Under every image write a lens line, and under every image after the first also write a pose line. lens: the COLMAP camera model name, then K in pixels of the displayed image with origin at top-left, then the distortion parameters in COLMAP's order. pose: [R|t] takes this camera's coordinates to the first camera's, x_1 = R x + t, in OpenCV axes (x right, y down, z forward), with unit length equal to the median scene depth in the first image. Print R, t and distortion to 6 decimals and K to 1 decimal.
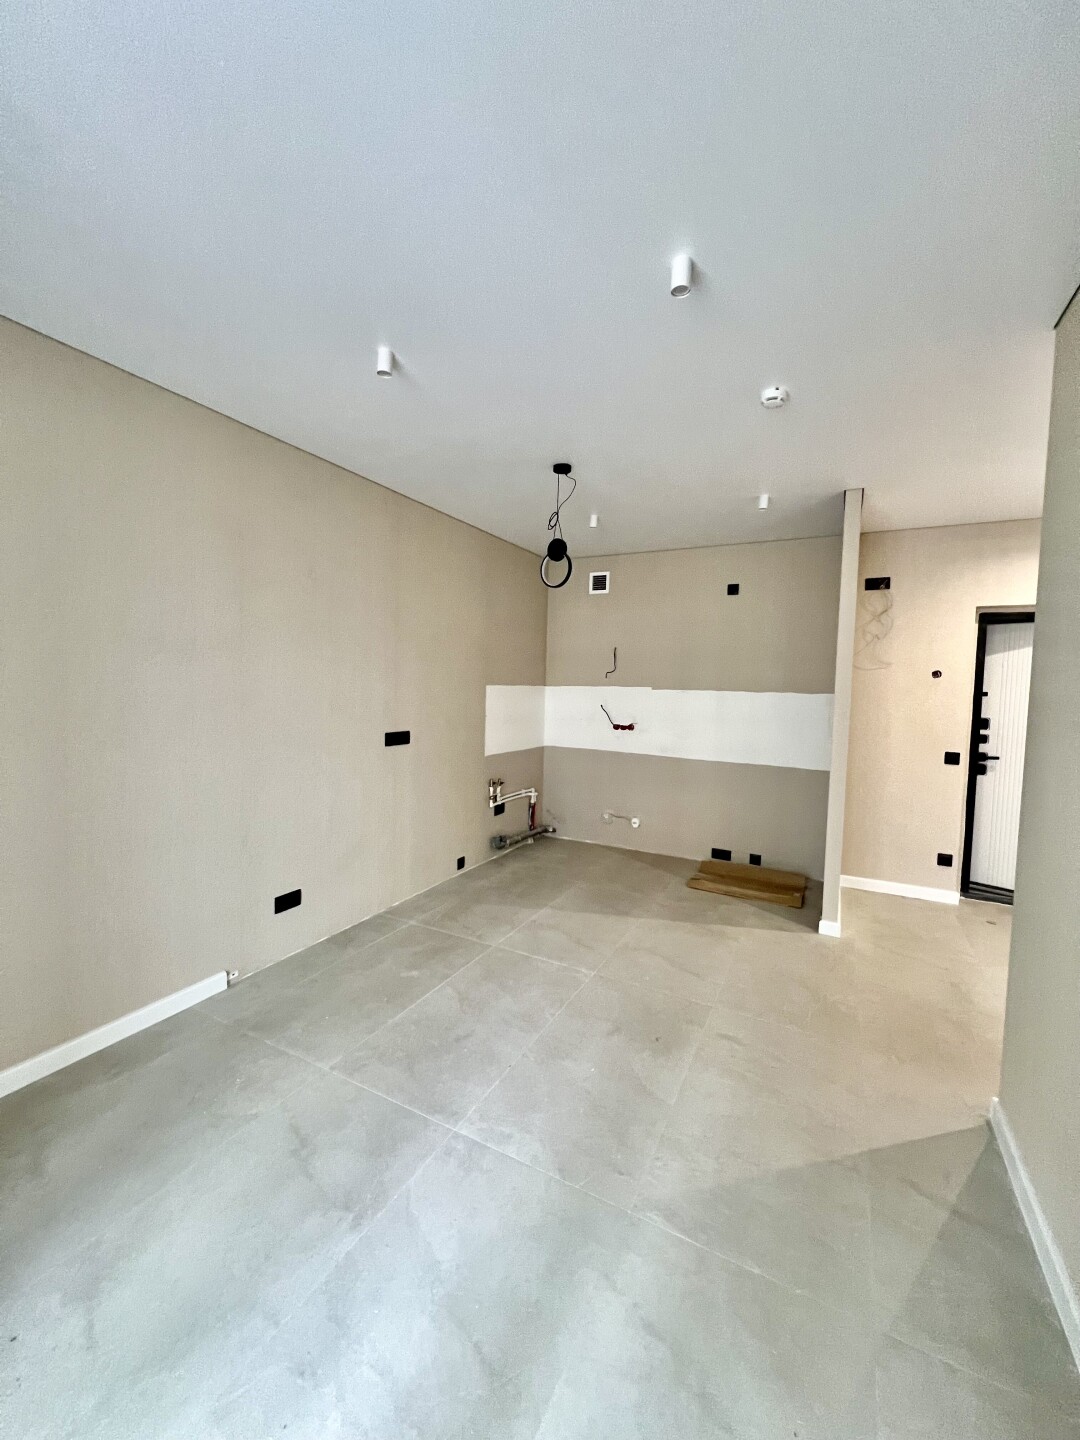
lens RADIAL K [[575.4, 0, 536.8], [0, 575.4, 720.1], [0, 0, 1]] dist [-0.000745, -0.000062]
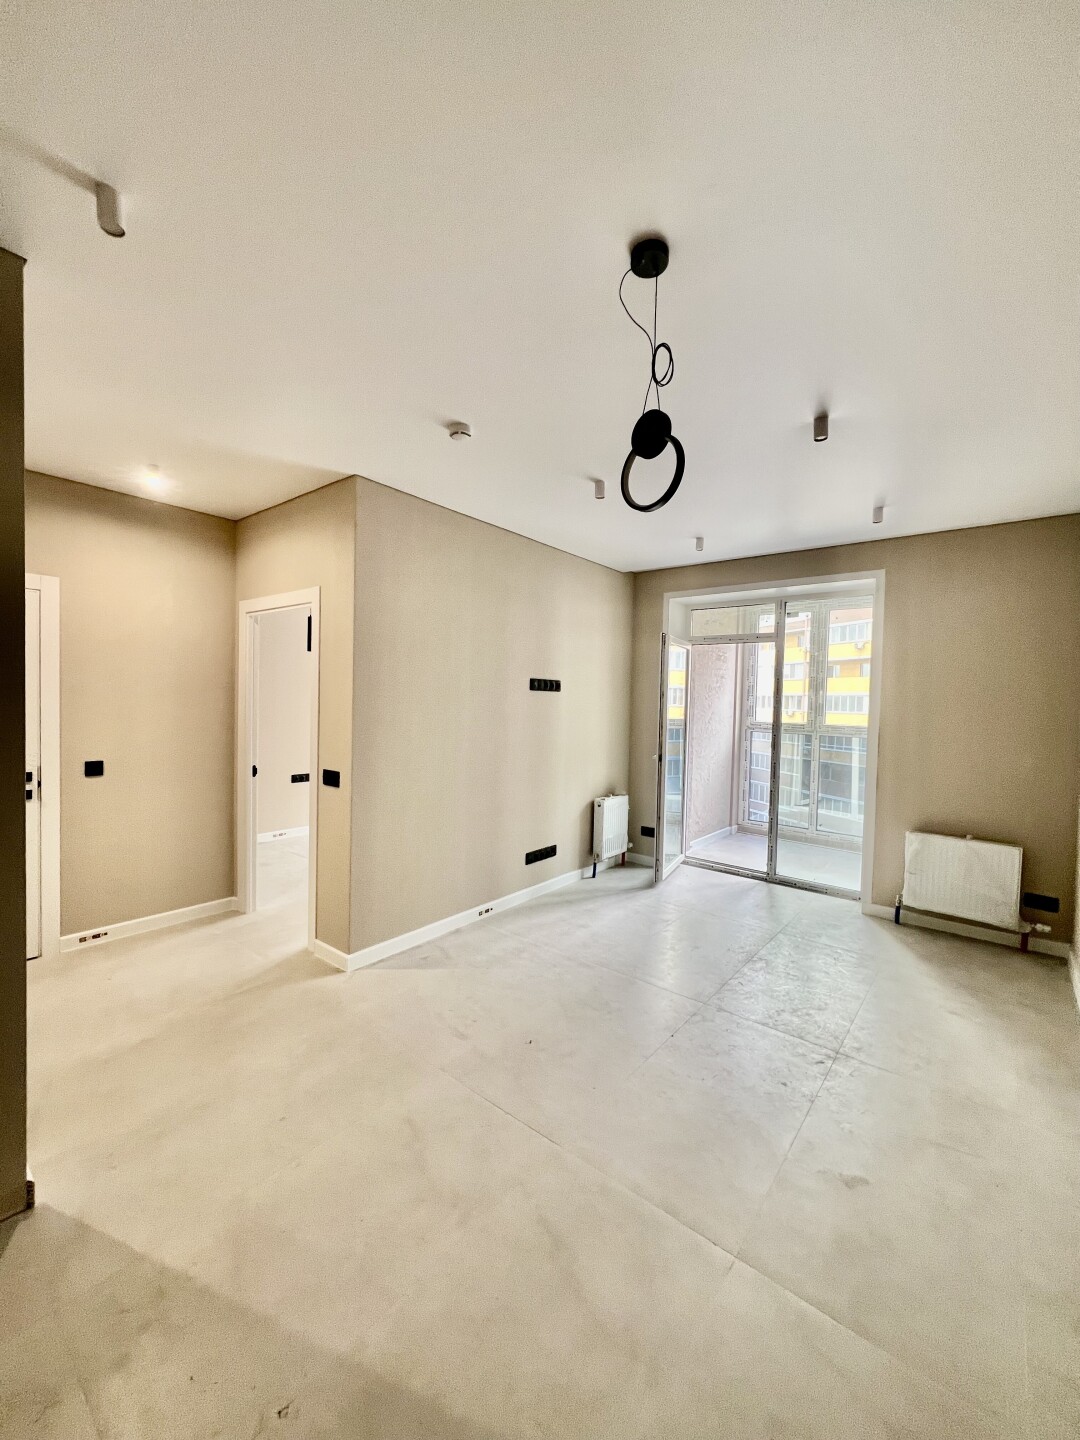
lens RADIAL K [[575.4, 0, 536.8], [0, 575.4, 720.1], [0, 0, 1]] dist [-0.000745, -0.000062]
pose [[-0.977931, -0.056137, 0.201244, 0.021995], [-0.037118, 0.994585, 0.097067, -0.109895], [-0.205604, 0.087455, -0.974720, 1.745816]]
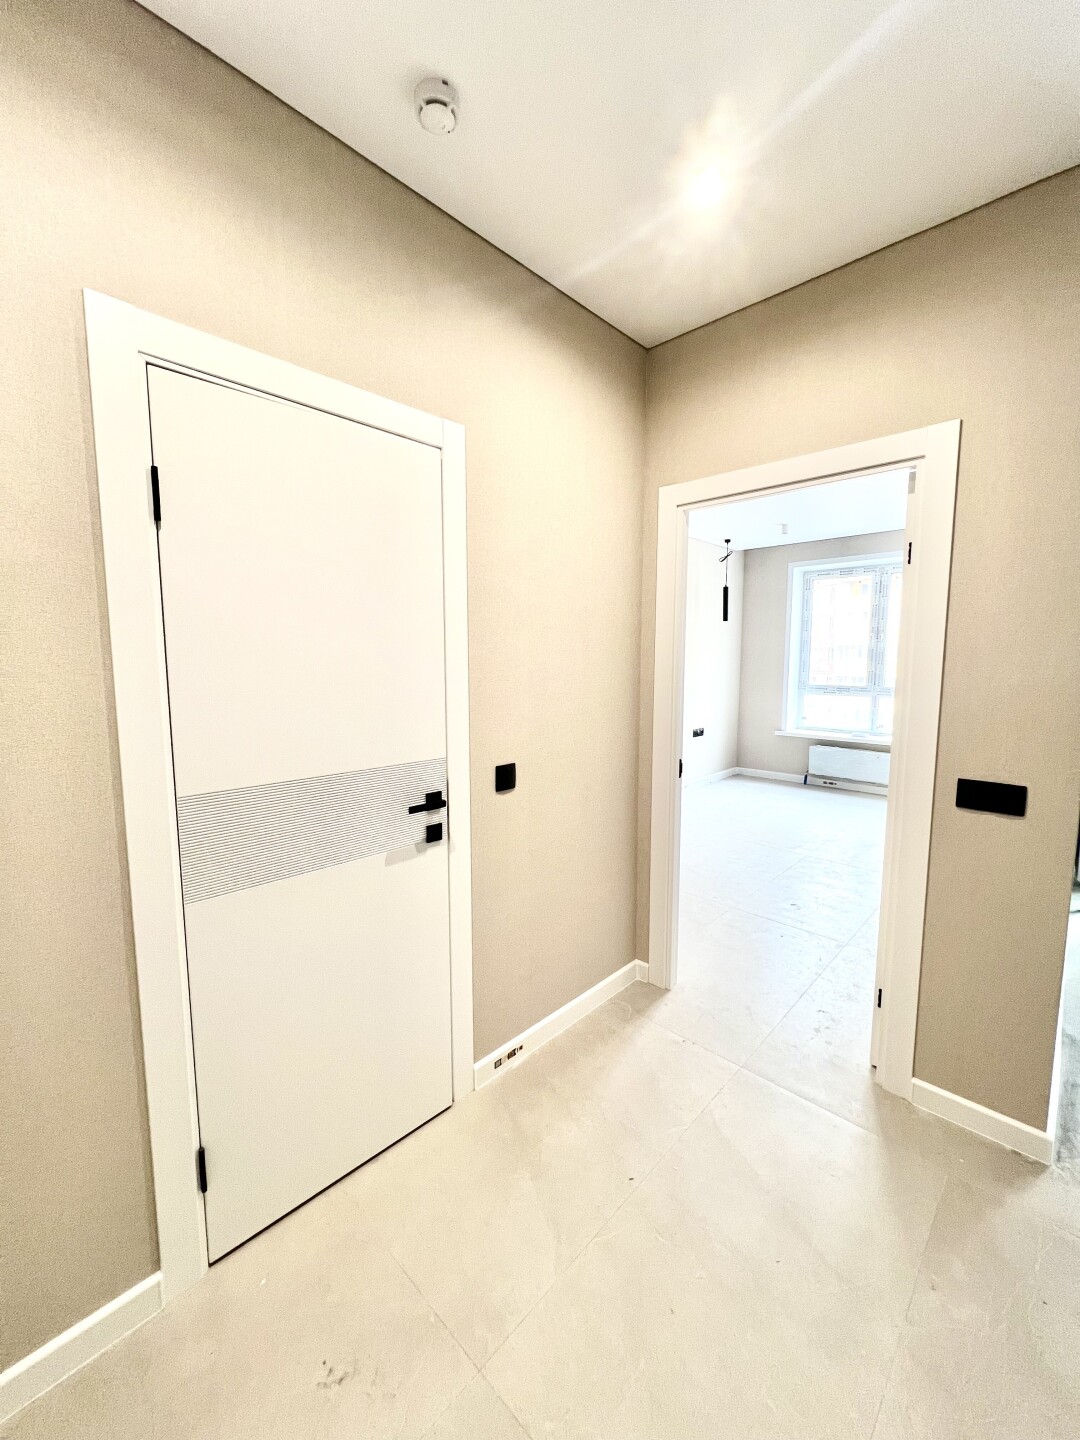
lens RADIAL K [[570.6, 0, 540.0], [0, 570.6, 720.0], [0, 0, 1]] dist [-0.000327, -0.000025]
pose [[-0.957057, -0.057136, 0.284215, 0.957221], [-0.007018, 0.984665, 0.174317, -0.043395], [-0.289816, 0.164836, -0.942781, 1.385232]]
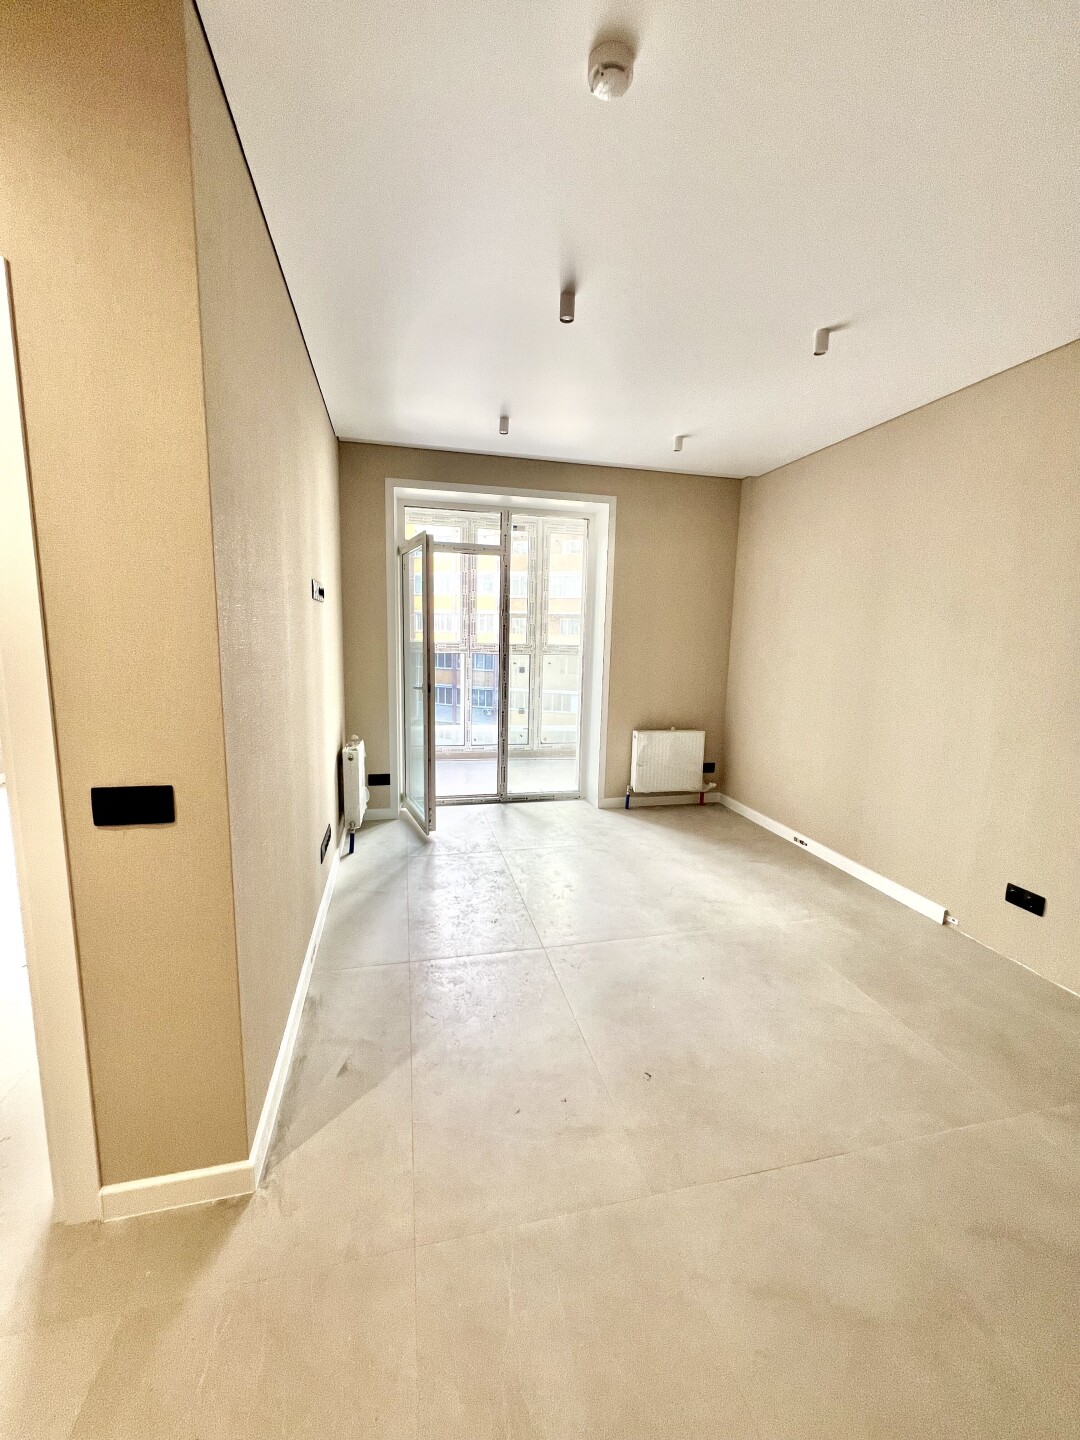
lens RADIAL K [[575.4, 0, 536.8], [0, 575.4, 720.1], [0, 0, 1]] dist [-0.000745, -0.000062]
pose [[-0.757321, 0.055353, -0.650693, 0.719734], [-0.080553, 0.980874, 0.177194, -0.039362], [0.648056, 0.186608, -0.738378, 1.239006]]
